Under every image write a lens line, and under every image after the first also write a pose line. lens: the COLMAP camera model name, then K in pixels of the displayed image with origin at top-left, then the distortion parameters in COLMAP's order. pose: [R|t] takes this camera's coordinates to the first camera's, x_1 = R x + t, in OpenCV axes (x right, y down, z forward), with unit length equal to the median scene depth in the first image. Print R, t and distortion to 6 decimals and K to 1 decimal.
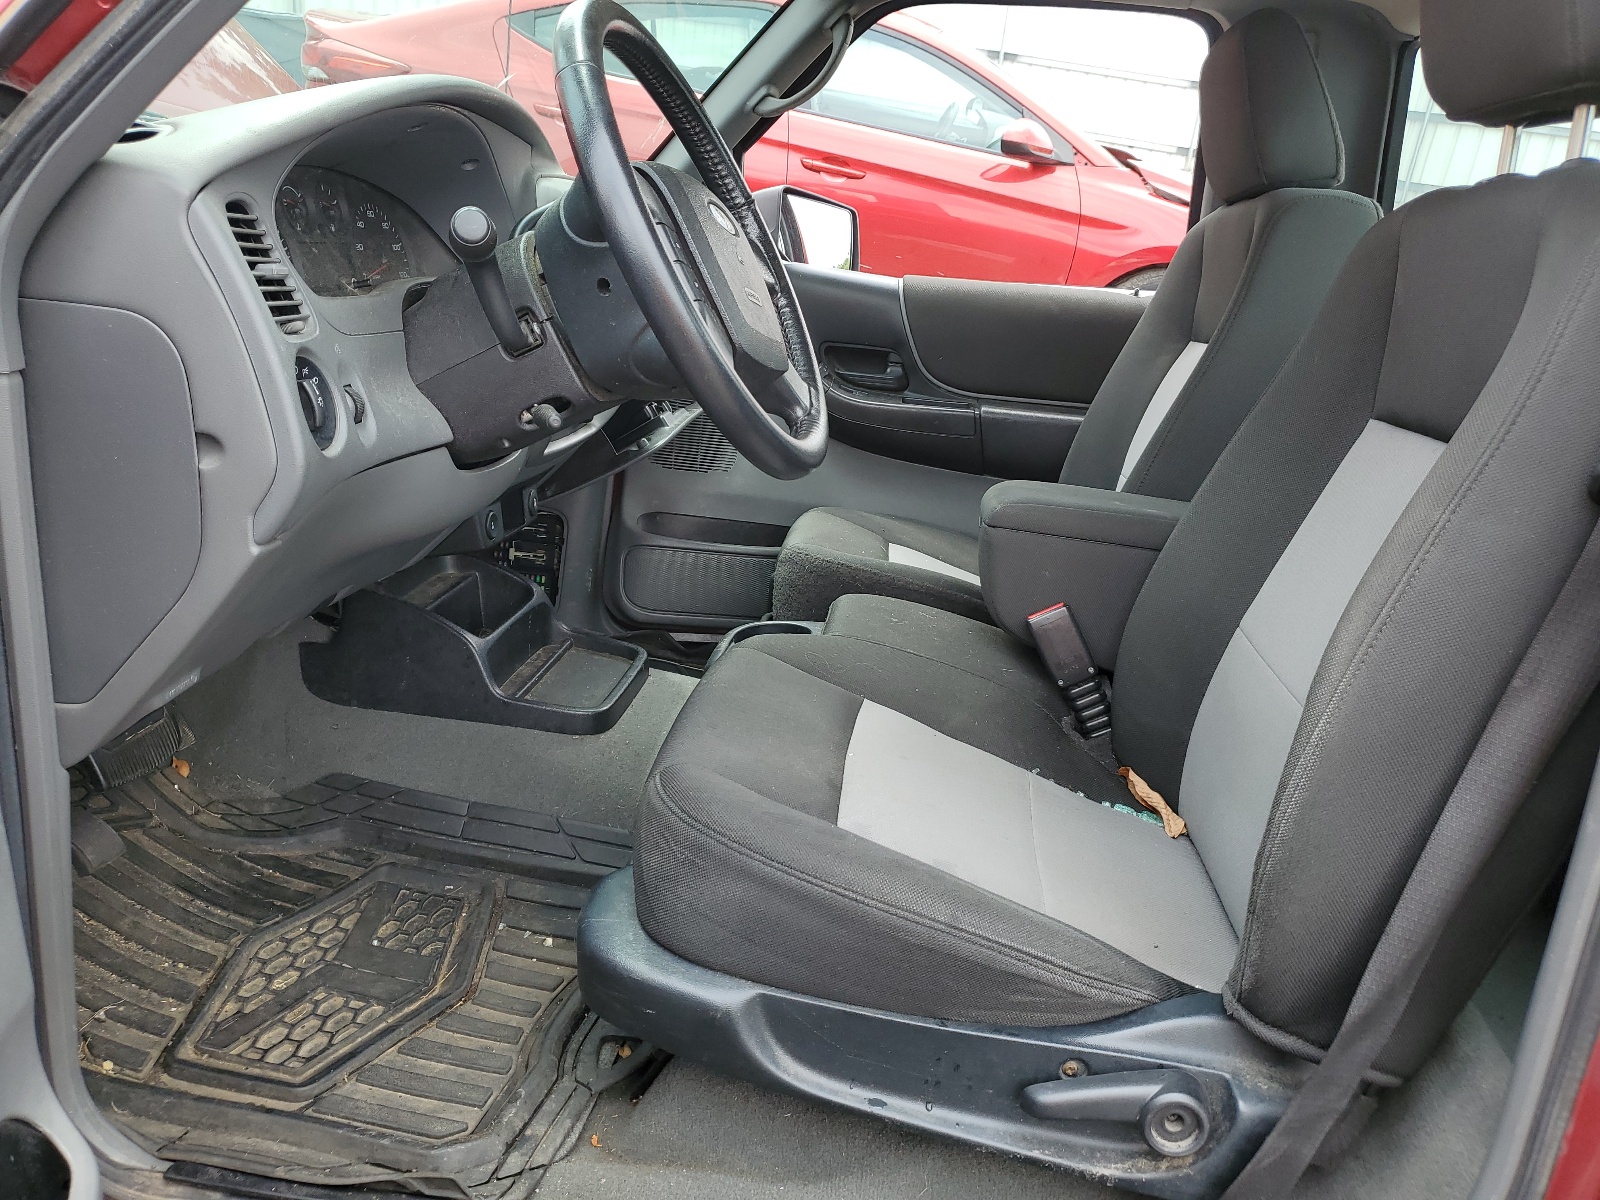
lens RADIAL K [[1314.9, 0, 800.0], [0, 1314.9, 600.0], [0, 0, 1]] dist [0.009572, -0.002684]
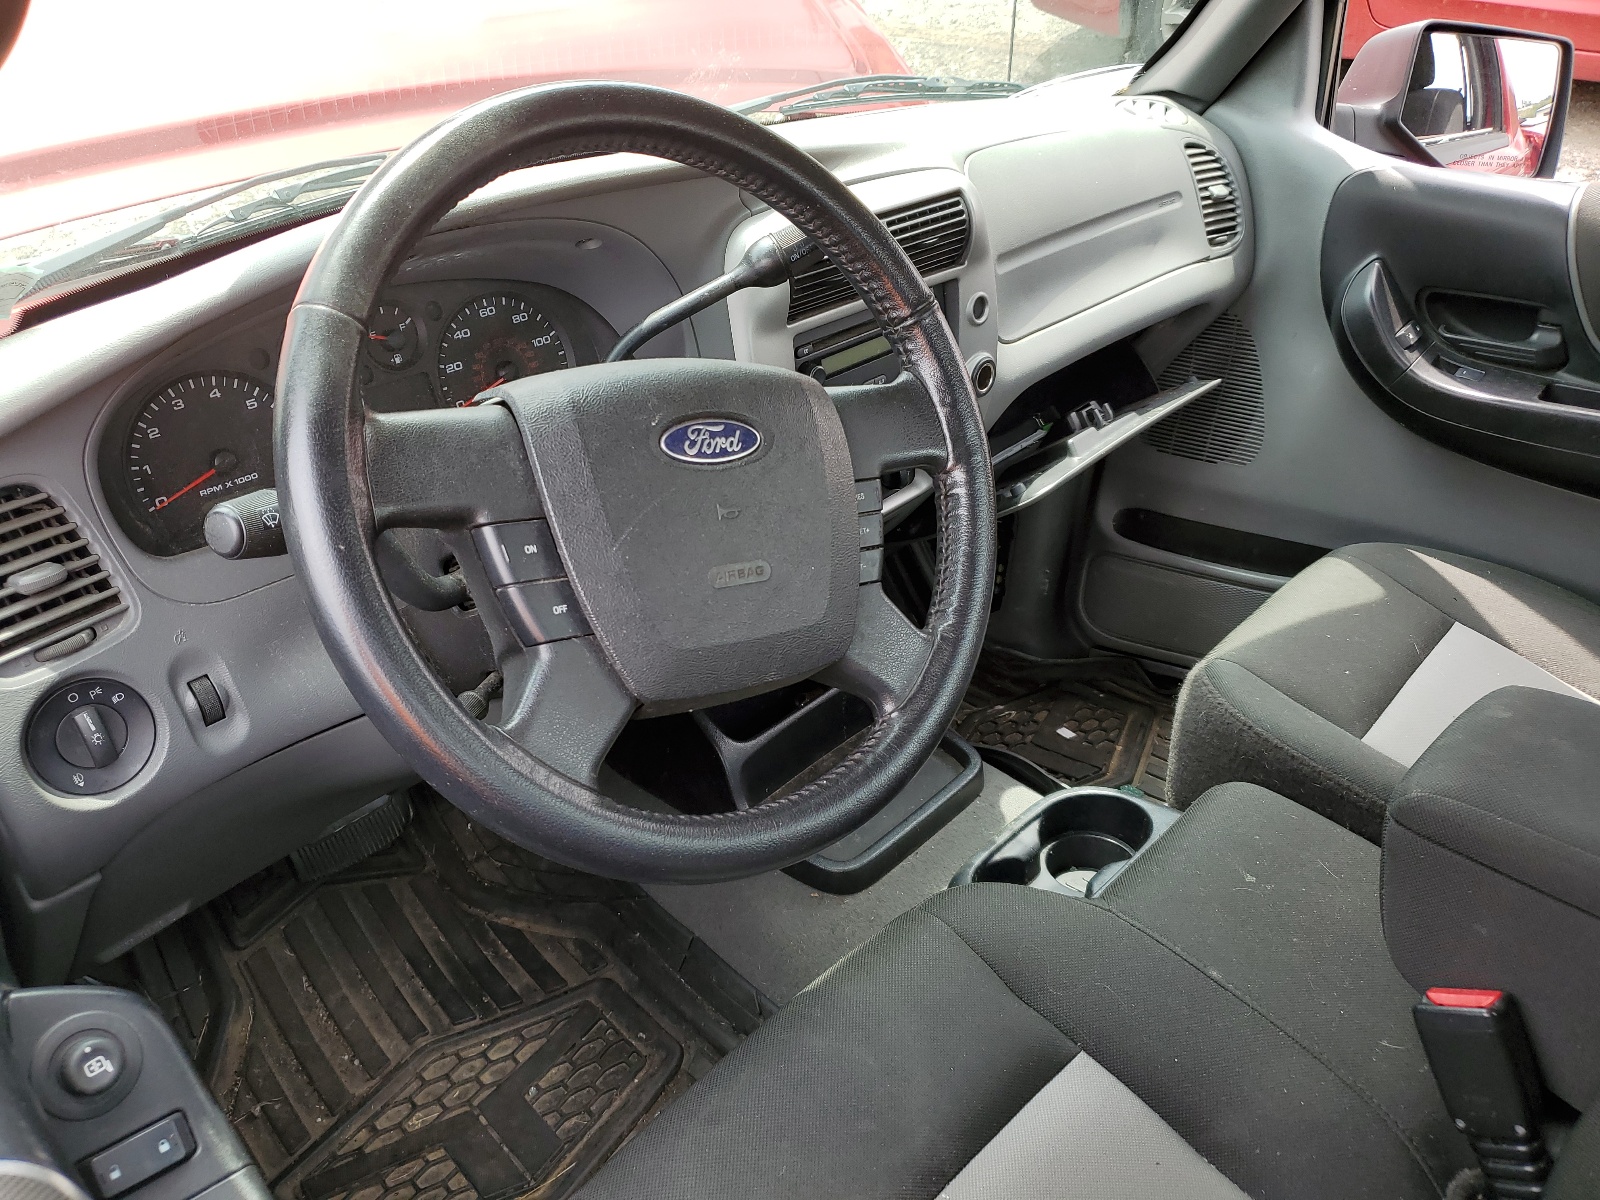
lens RADIAL K [[1314.9, 0, 800.0], [0, 1314.9, 600.0], [0, 0, 1]] dist [0.009572, -0.002684]
pose [[0.793270, 0.198031, -0.575766, 0.284774], [-0.056173, 0.965400, 0.254651, -0.312550], [0.606273, -0.169664, 0.776947, 0.441631]]
